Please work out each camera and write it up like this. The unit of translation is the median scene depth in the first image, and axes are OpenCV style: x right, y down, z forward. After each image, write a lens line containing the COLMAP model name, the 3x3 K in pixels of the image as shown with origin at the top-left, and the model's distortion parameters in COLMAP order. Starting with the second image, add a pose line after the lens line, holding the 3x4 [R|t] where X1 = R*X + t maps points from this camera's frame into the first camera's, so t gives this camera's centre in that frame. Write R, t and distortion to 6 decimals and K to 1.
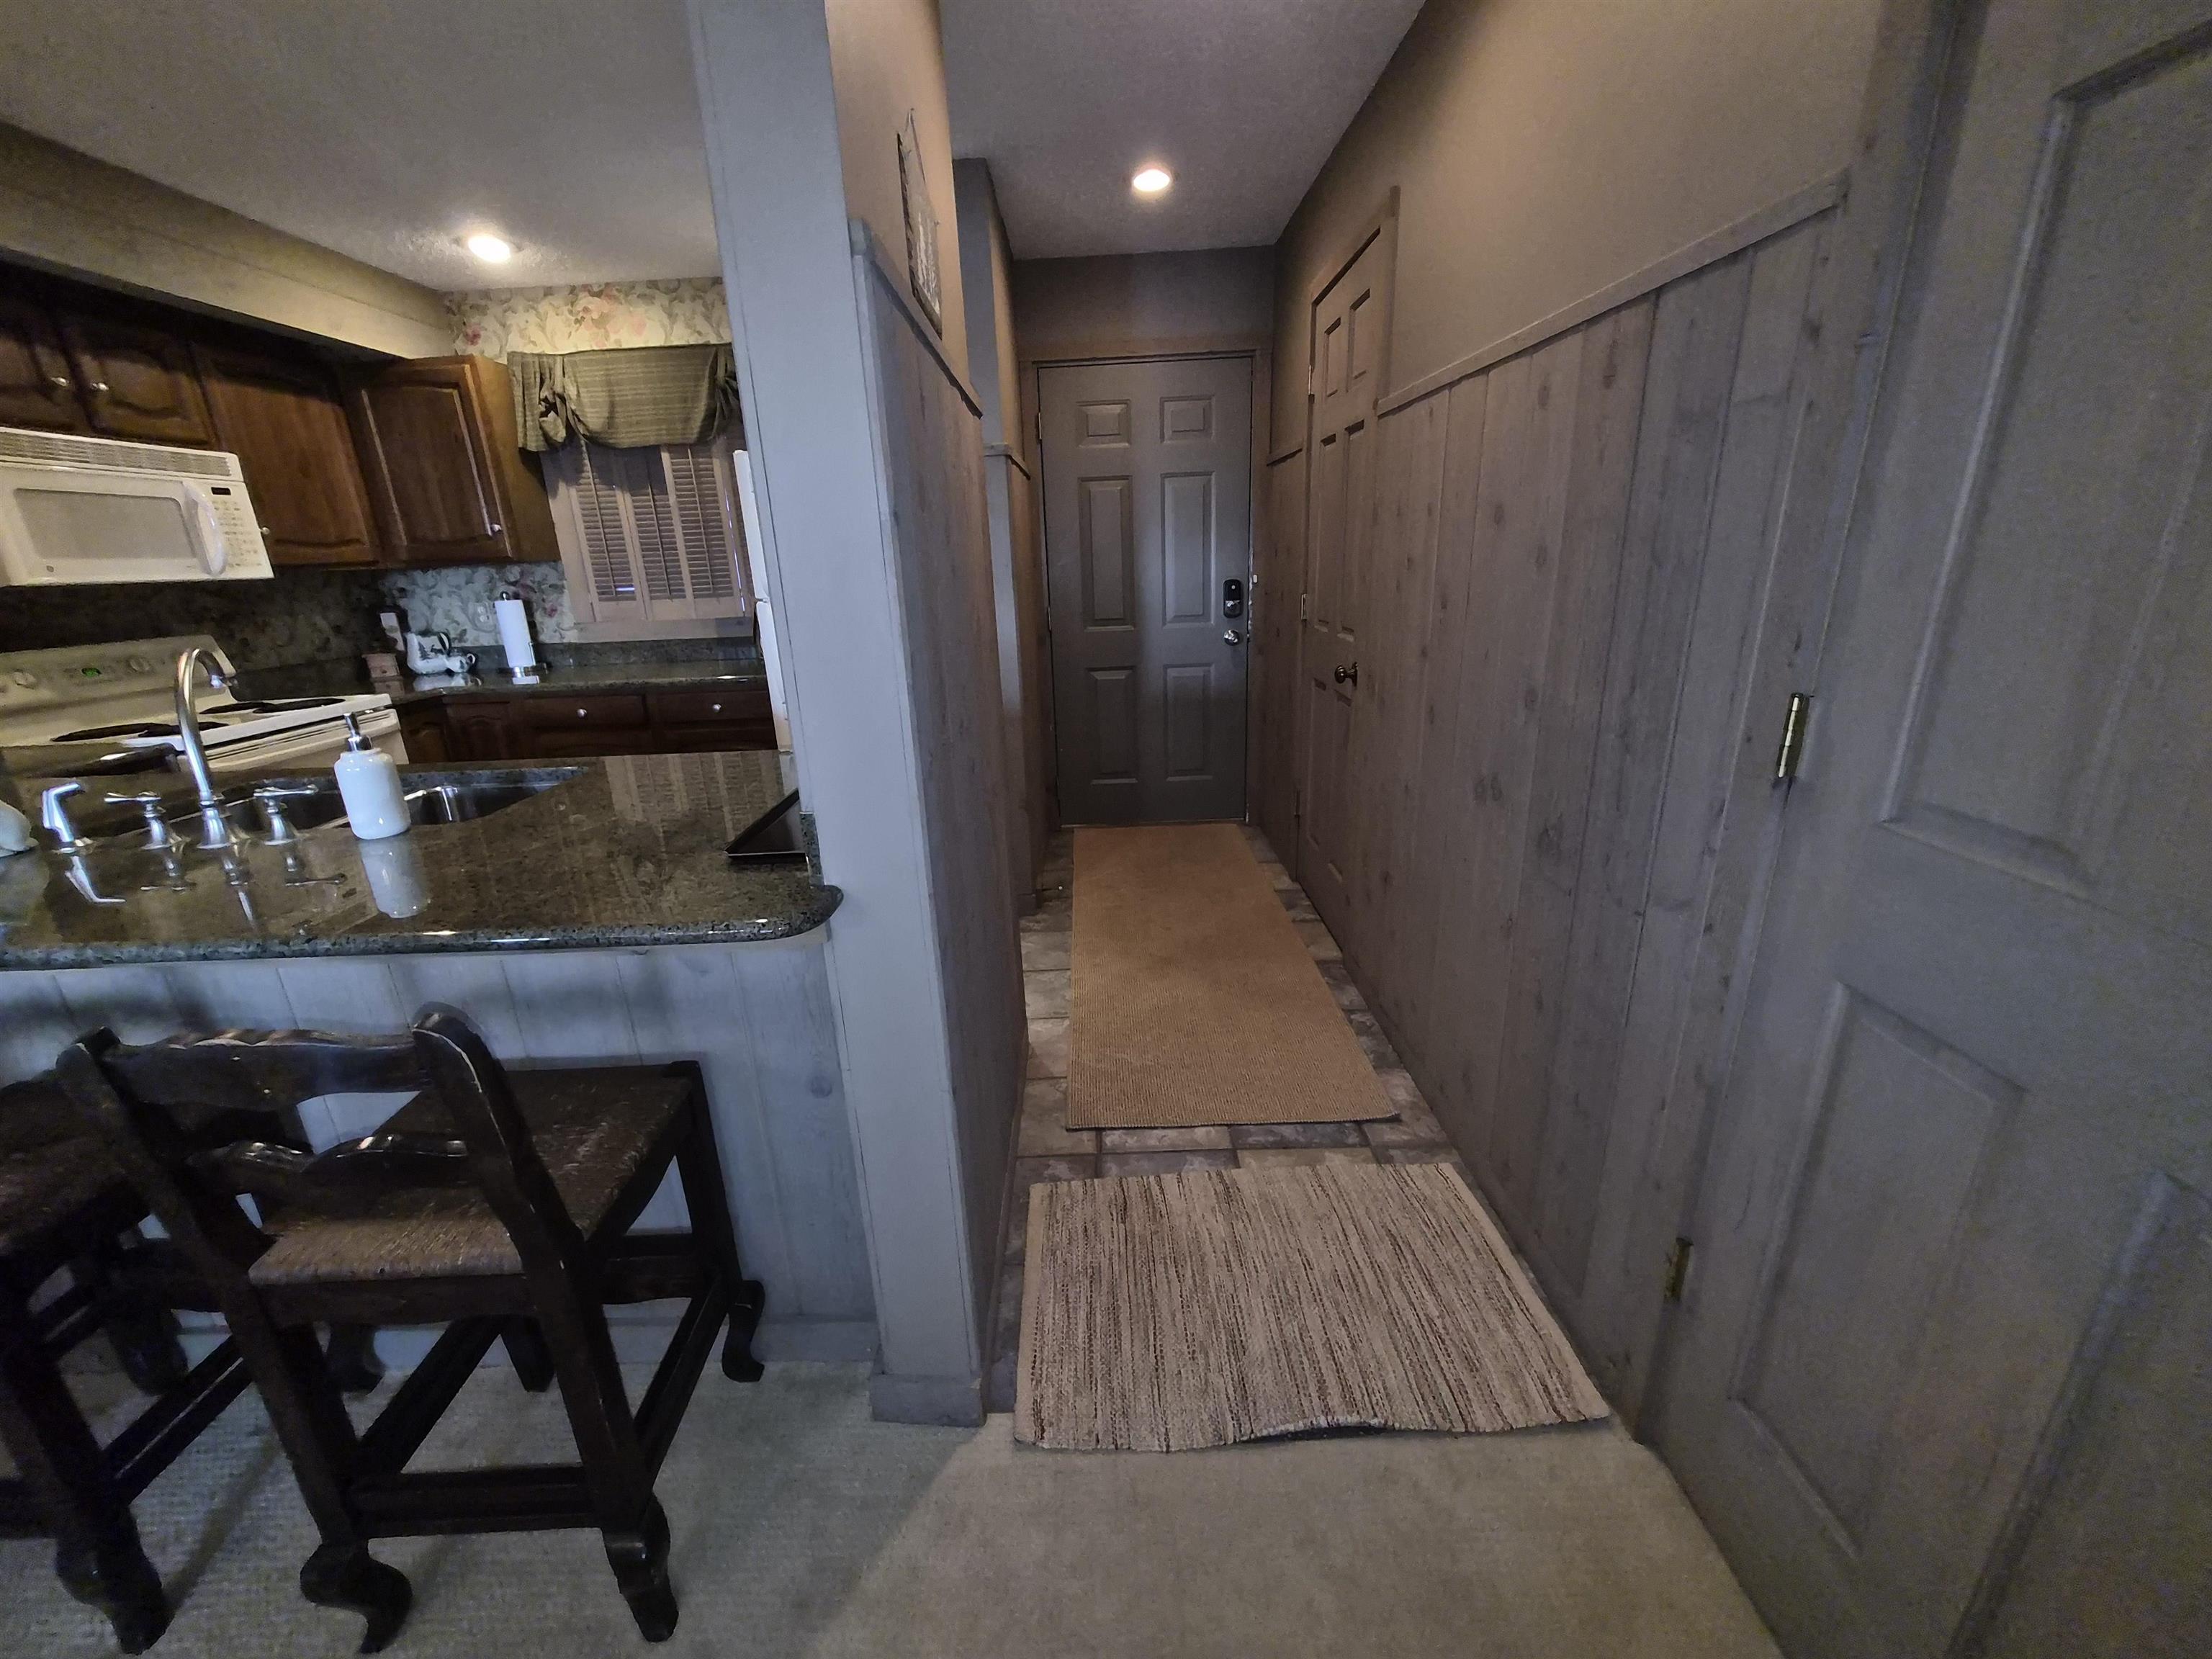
lens RADIAL K [[868.2, 0, 1075.7], [0, 868.2, 829.5], [0, 0, 1]] dist [-0.002521, 0.000702]
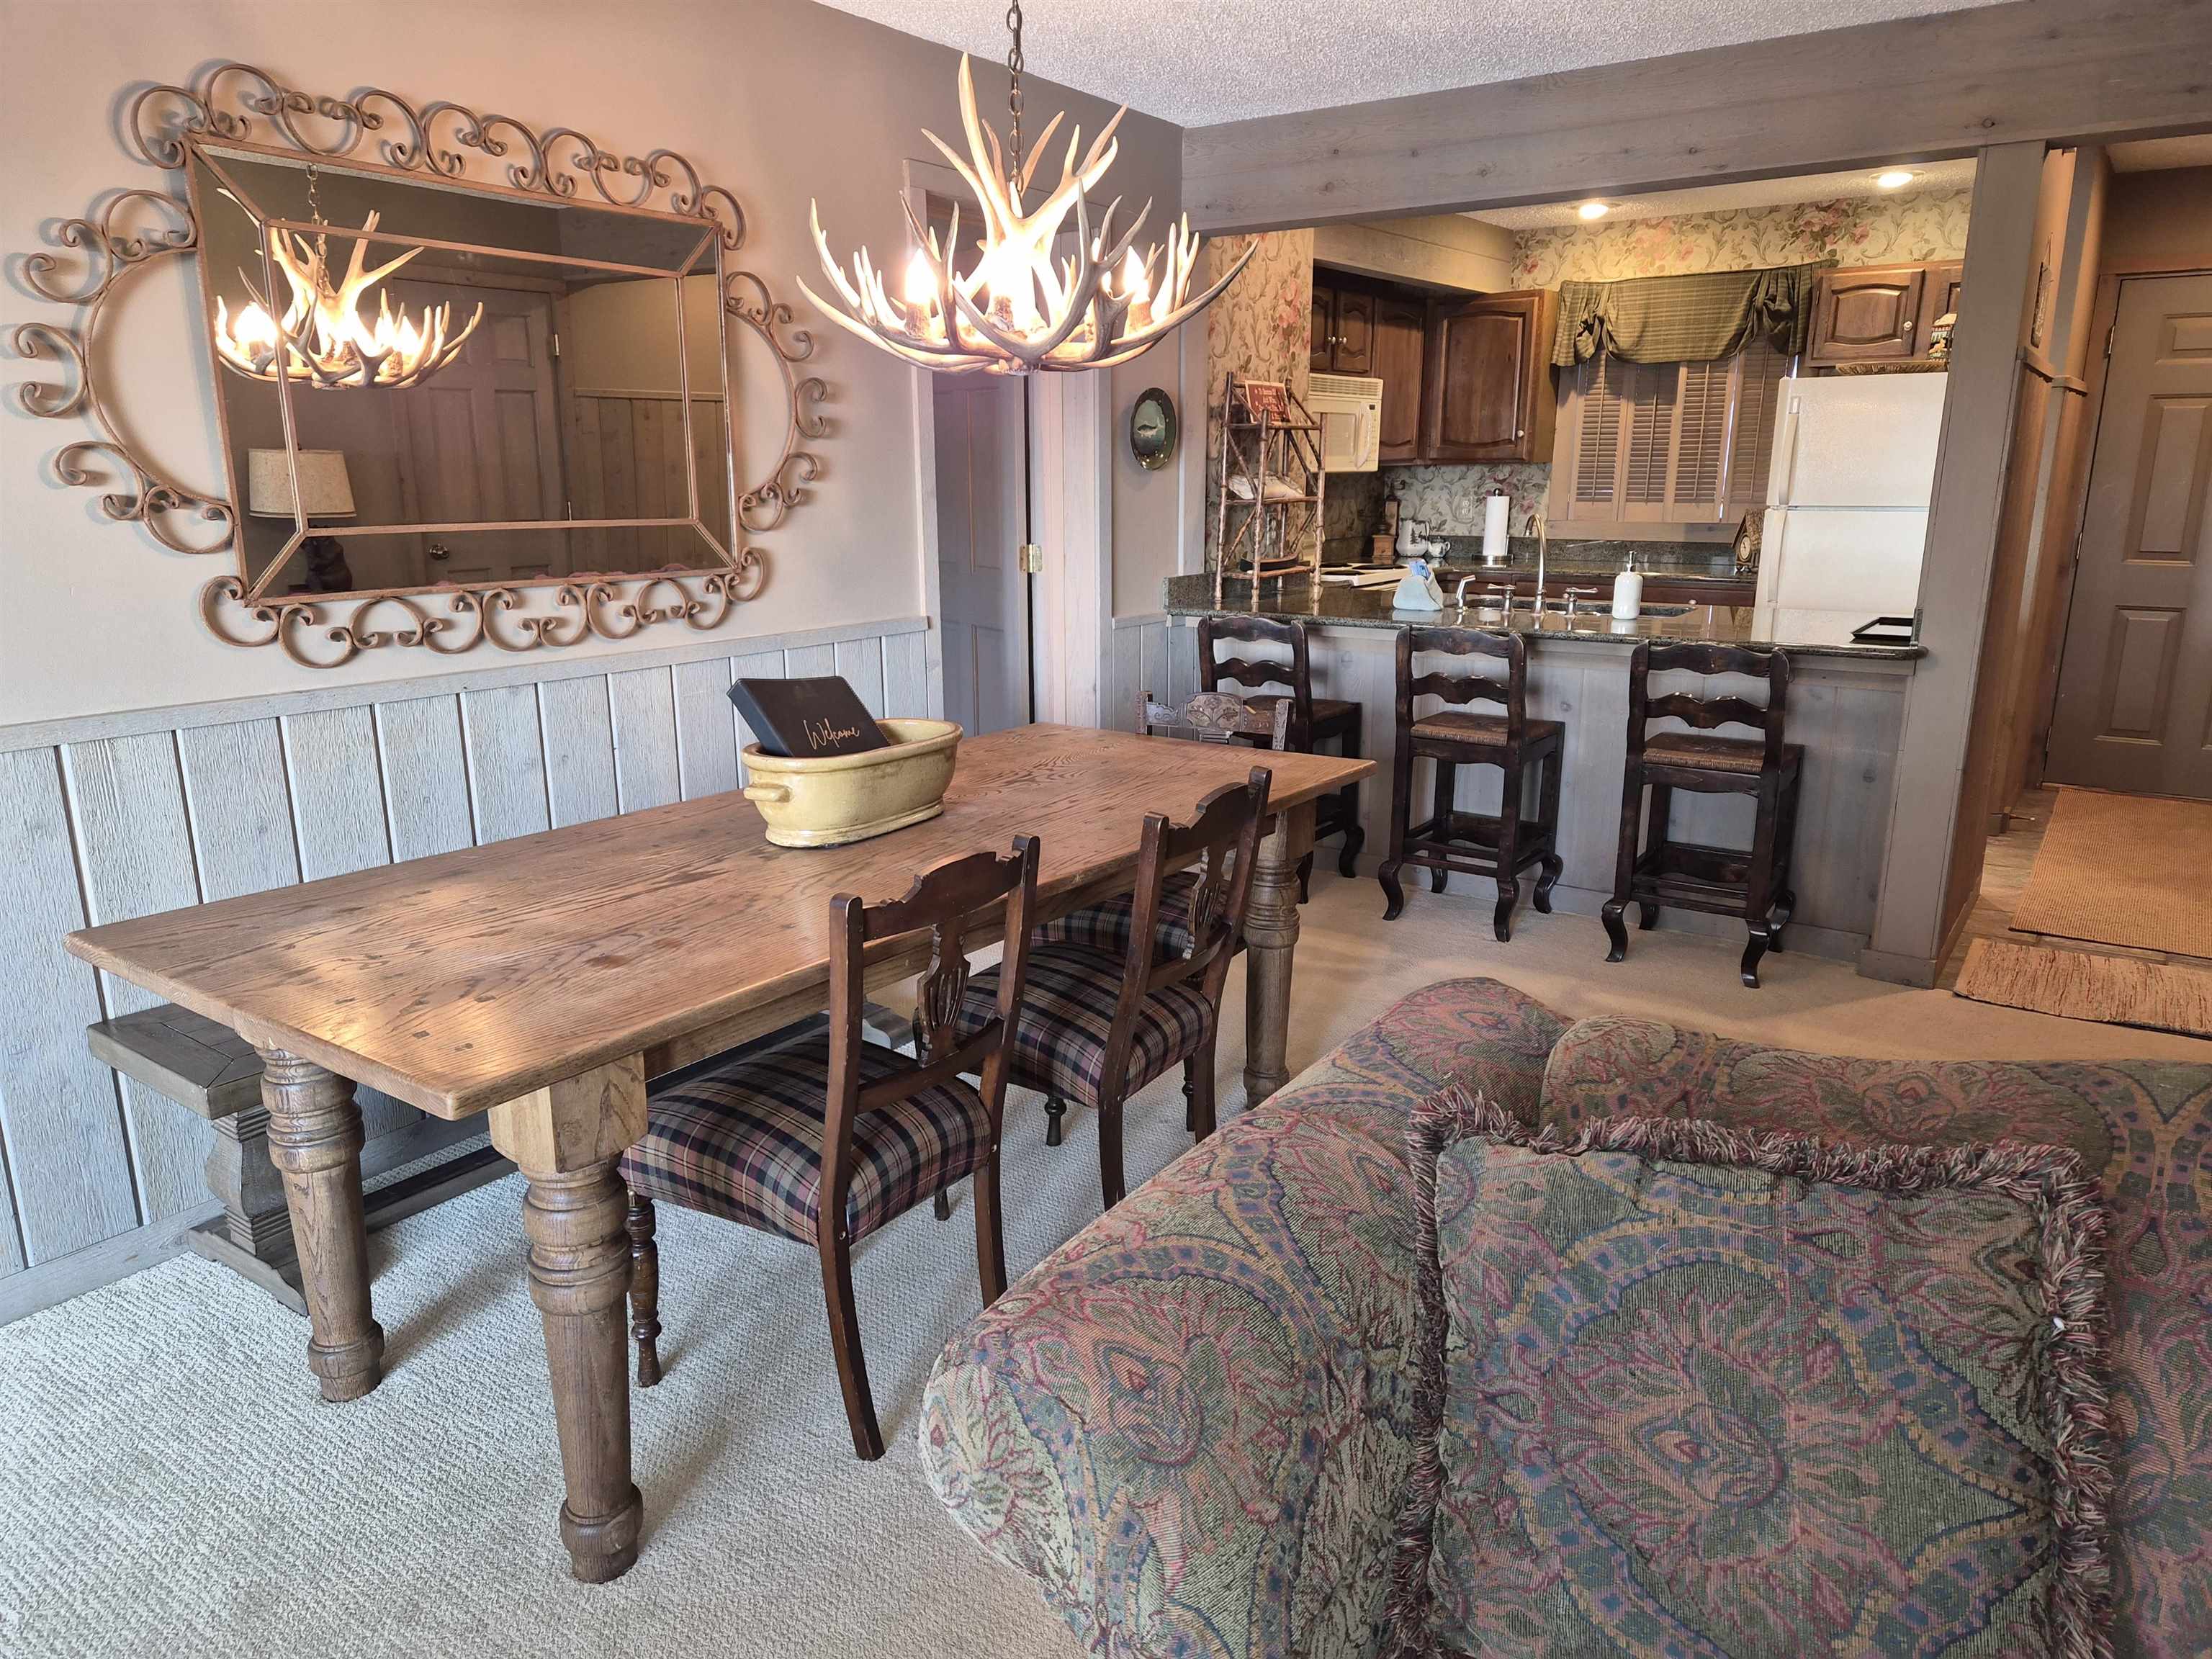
lens RADIAL K [[1501.8, 0, 1059.6], [0, 1501.8, 847.5], [0, 0, 1]] dist [0.033387, -0.021063]
pose [[0.817519, 0.179601, -0.547181, 0.027211], [-0.202348, 0.979128, 0.019060, 0.271937], [0.539183, 0.095139, 0.836798, -0.941416]]
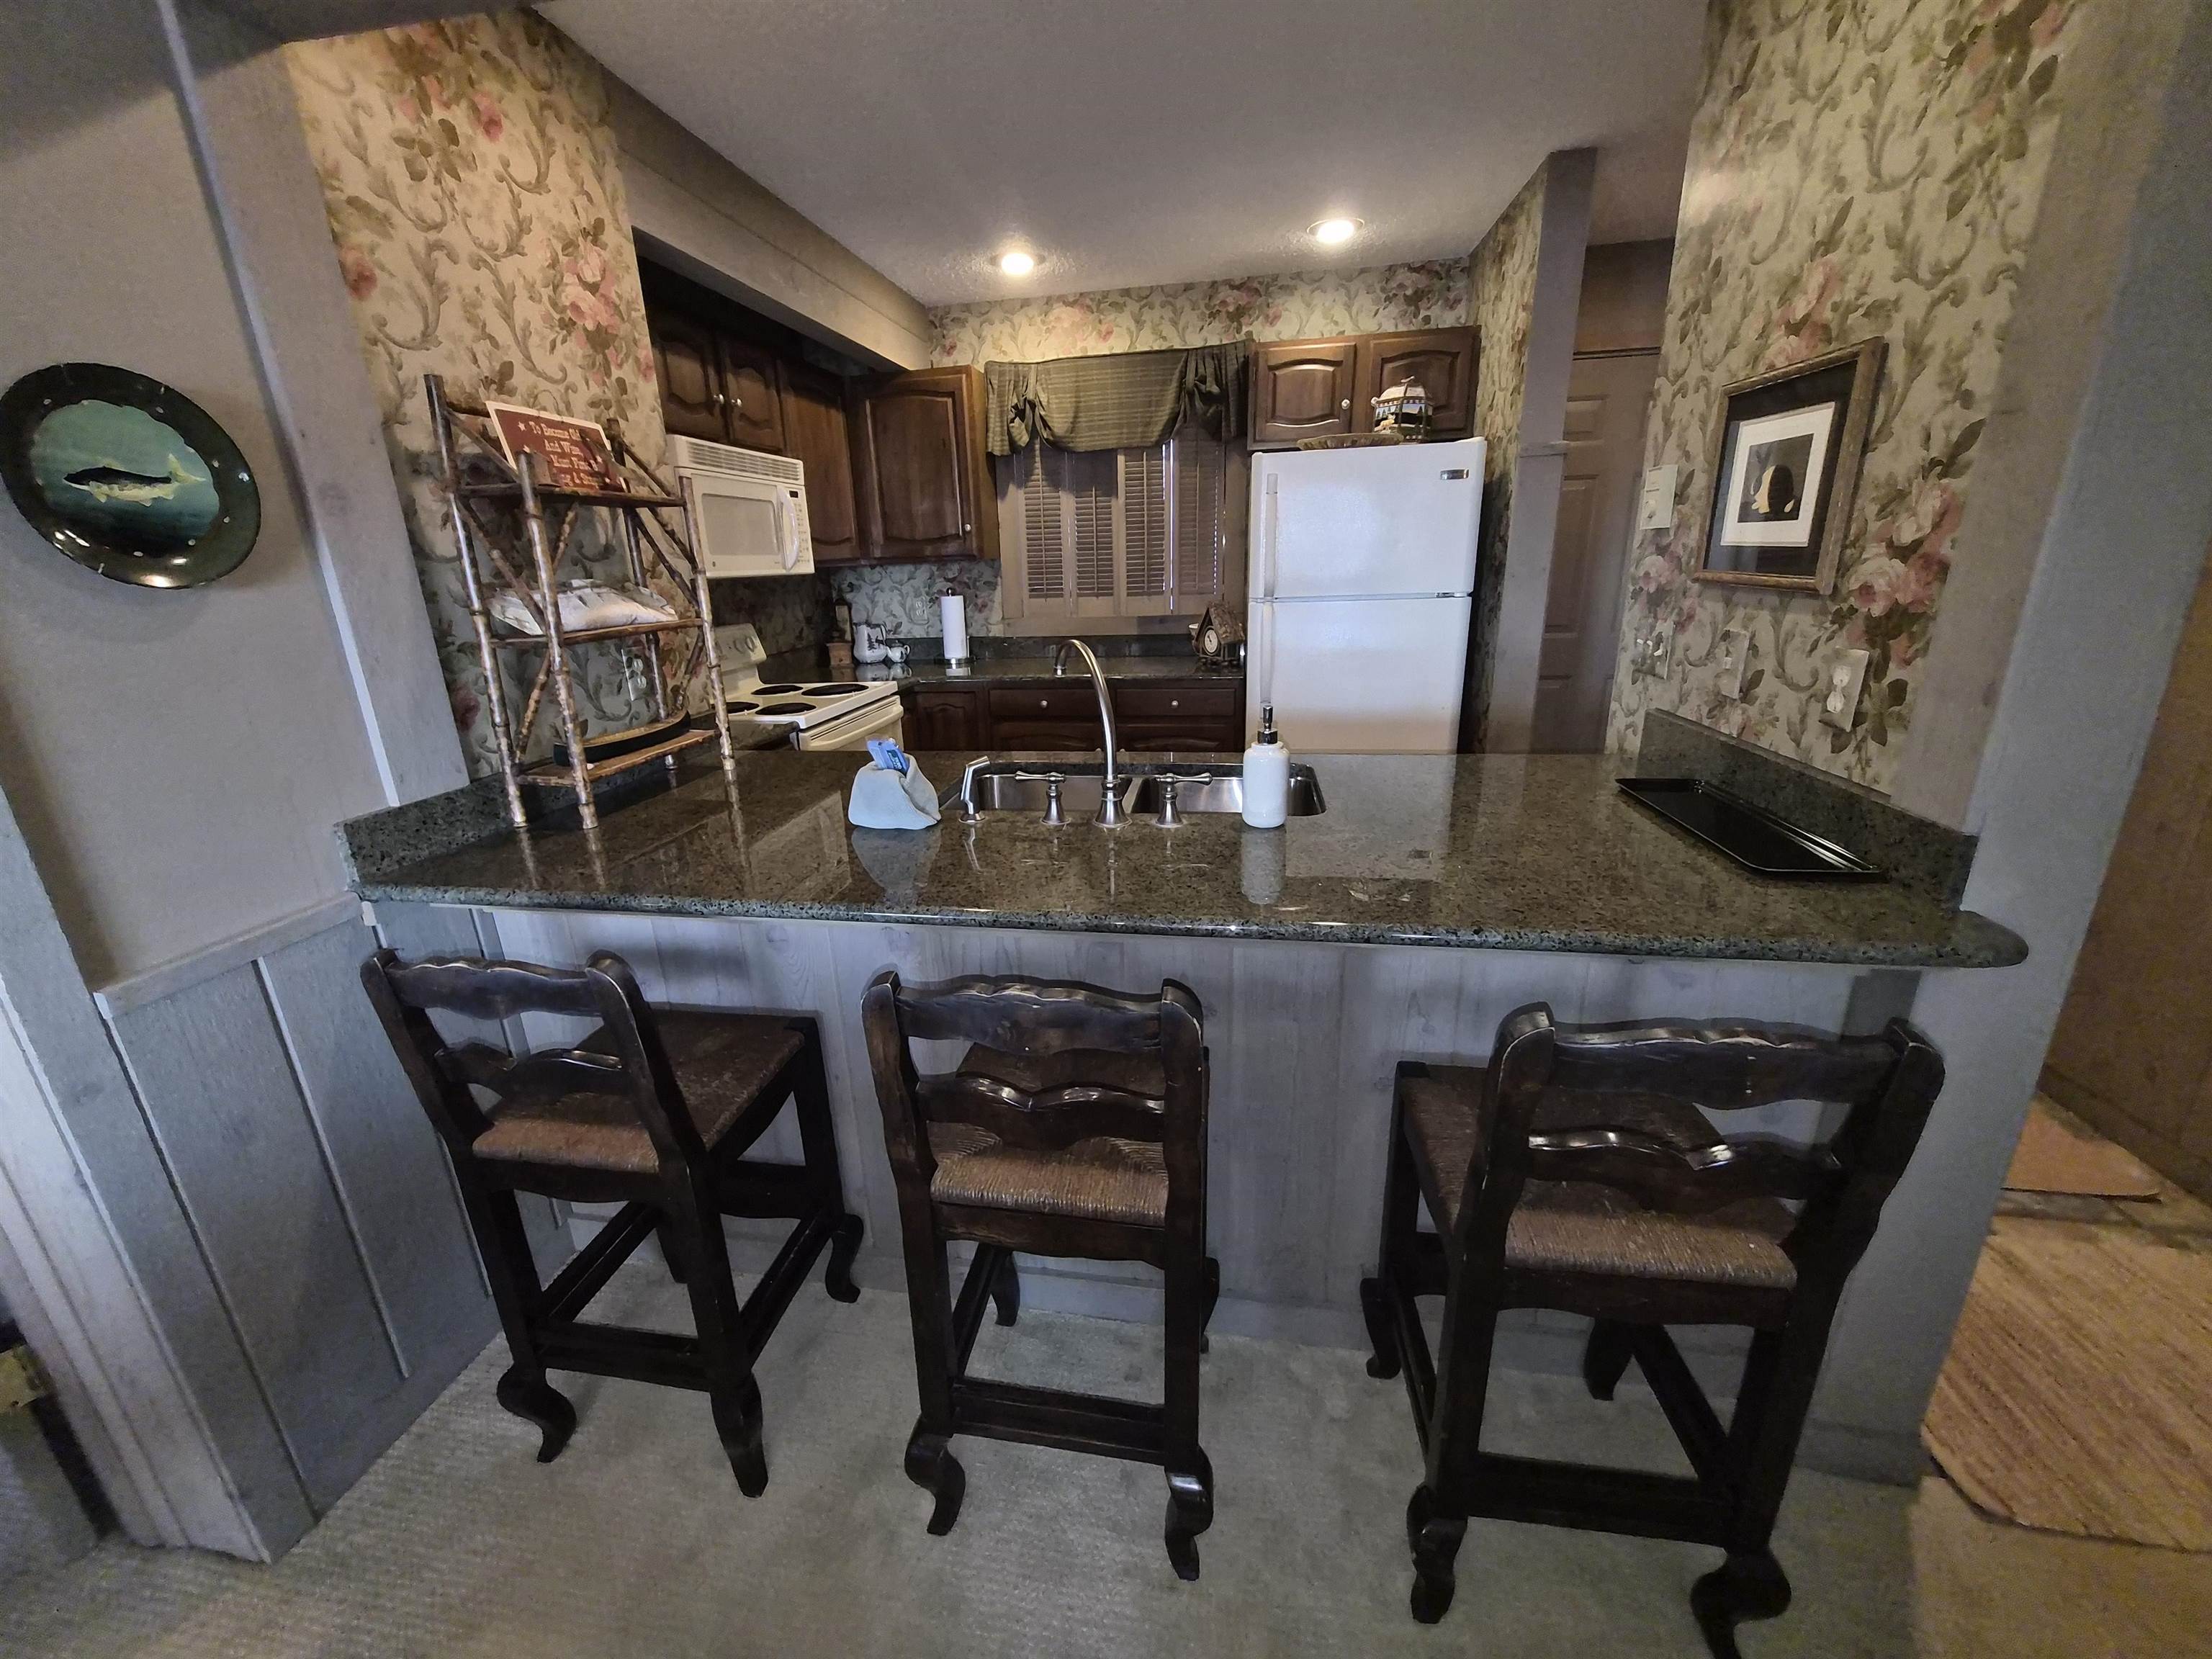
lens RADIAL K [[868.2, 0, 1071.3], [0, 868.2, 827.4], [0, 0, 1]] dist [-0.002521, 0.000702]
pose [[0.986144, 0.055512, -0.156328, -0.350664], [-0.055675, 0.998443, 0.003343, 0.007902], [0.156271, 0.005407, 0.987699, -0.027676]]
